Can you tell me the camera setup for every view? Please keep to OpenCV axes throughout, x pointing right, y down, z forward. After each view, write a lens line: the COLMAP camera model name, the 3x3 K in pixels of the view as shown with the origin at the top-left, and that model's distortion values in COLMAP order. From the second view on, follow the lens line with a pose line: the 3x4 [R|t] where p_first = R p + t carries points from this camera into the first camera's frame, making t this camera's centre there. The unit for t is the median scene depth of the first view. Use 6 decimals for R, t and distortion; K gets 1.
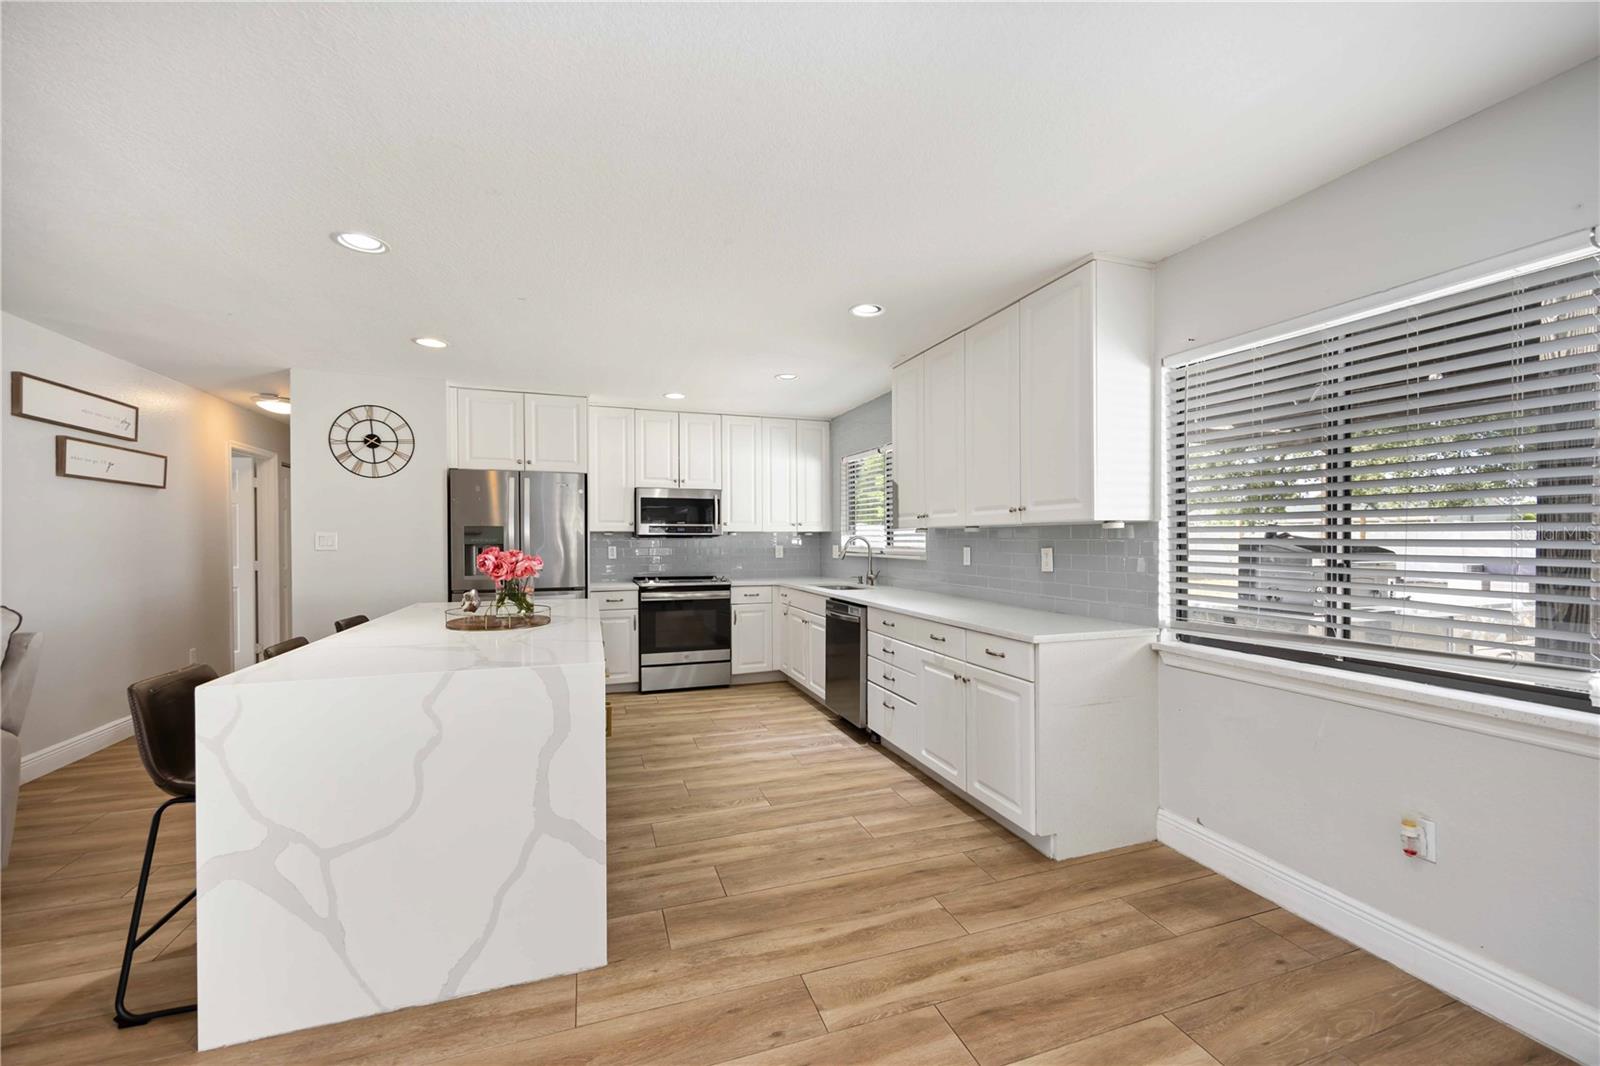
lens RADIAL K [[635.6, 0, 803.2], [0, 635.6, 541.5], [0, 0, 1]] dist [0.003851, 0.000119]
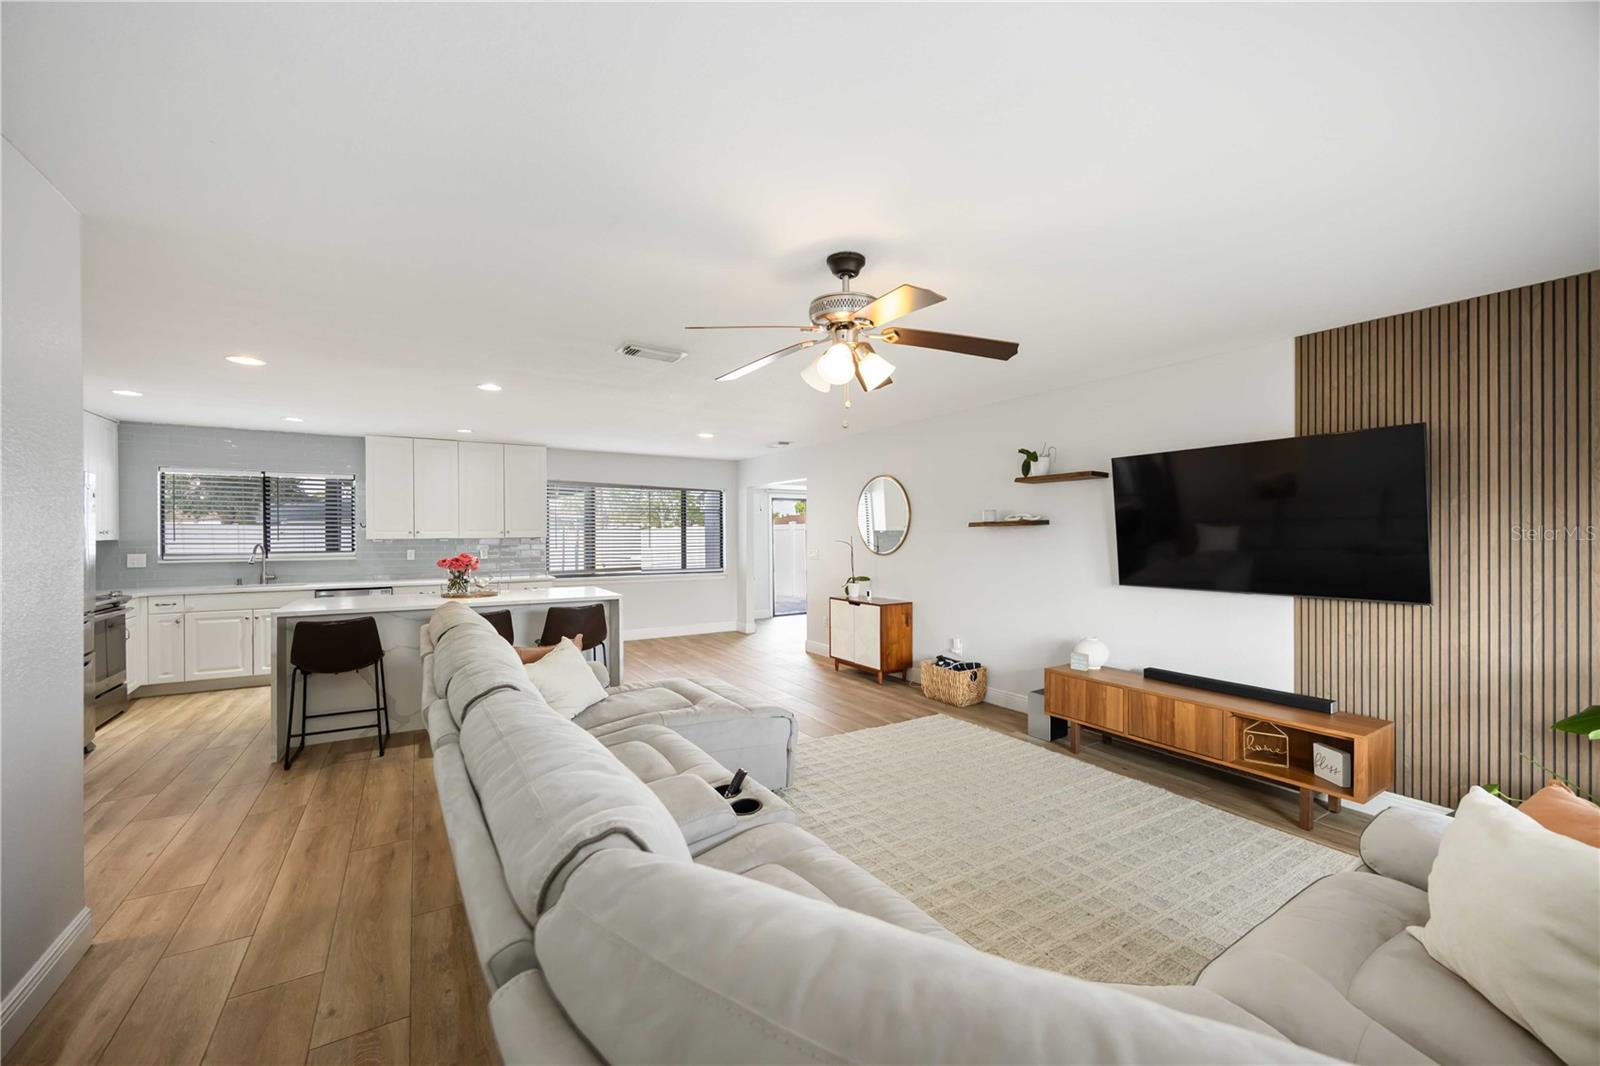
lens RADIAL K [[618.6, 0, 787.9], [0, 618.6, 538.2], [0, 0, 1]] dist [0.000121, -0.000083]
pose [[-0.206246, -0.003700, 0.978493, -1.646844], [0.009081, 0.999943, 0.005695, -0.023203], [-0.978458, 0.010060, -0.206201, 0.335680]]
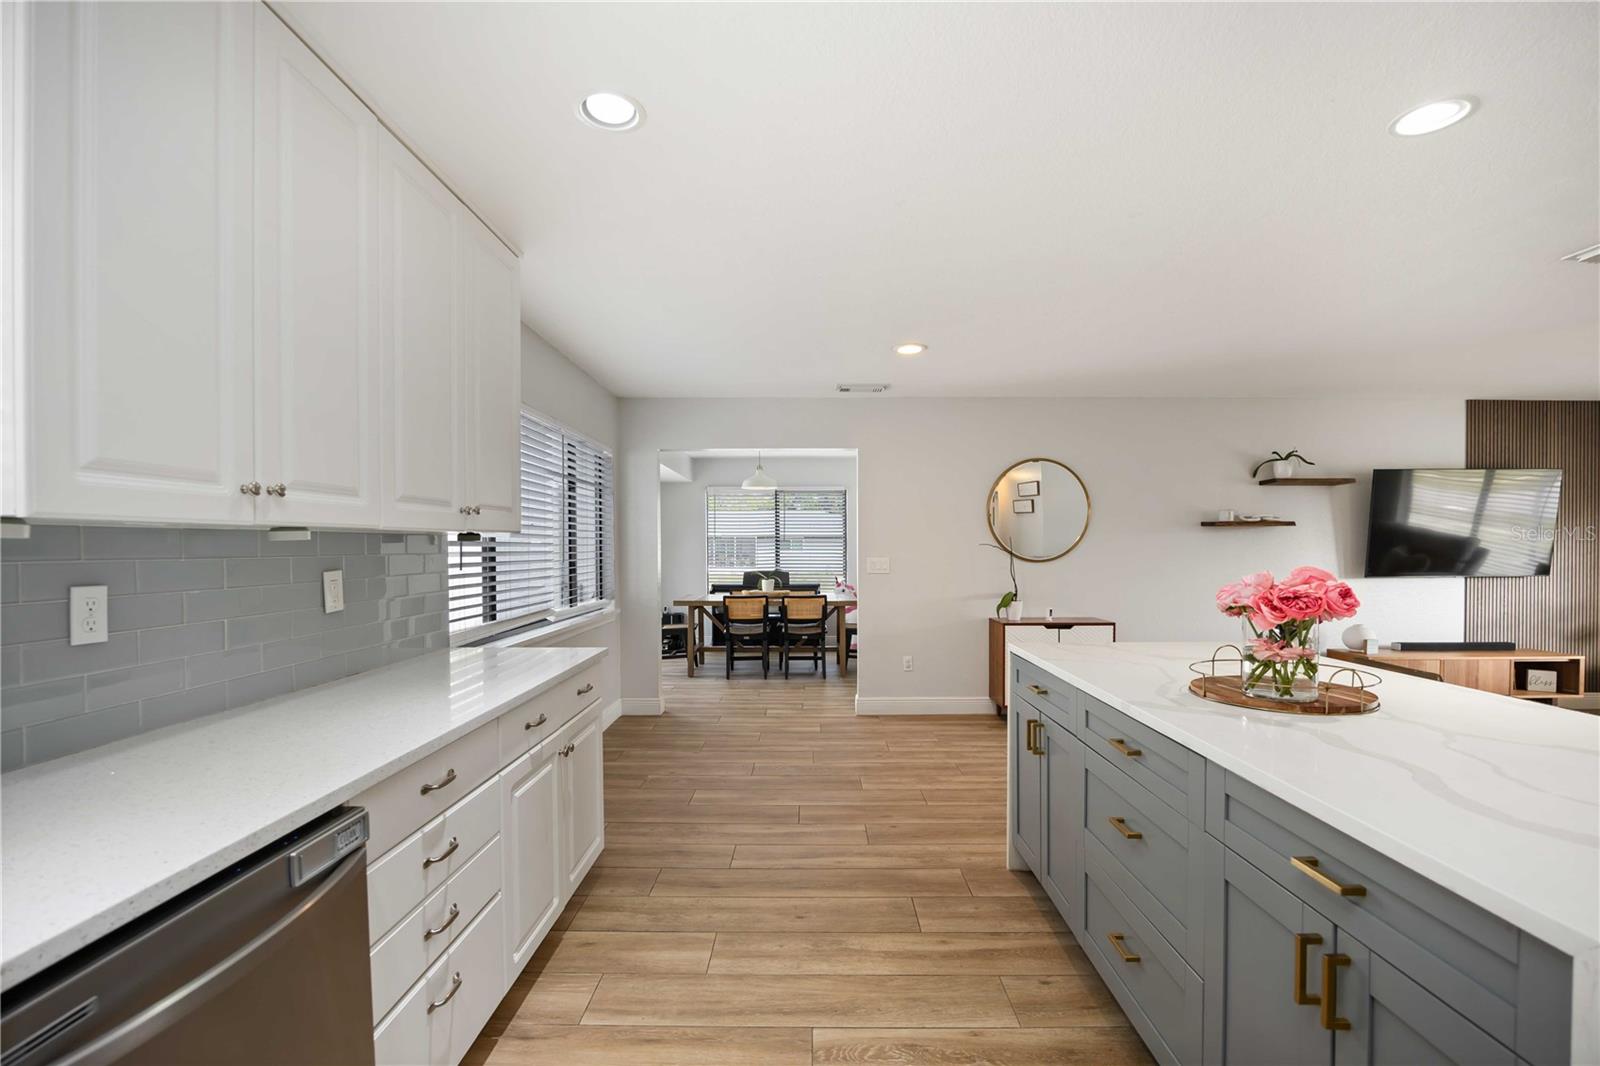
lens RADIAL K [[696.7, 0, 806.1], [0, 696.7, 555.1], [0, 0, 1]] dist [-0.014337, 0.000218]
pose [[-0.942495, 0.000621, 0.334221, -0.193022], [0.007053, 0.999813, 0.018031, -0.010244], [-0.334147, 0.019352, -0.942322, 1.213241]]
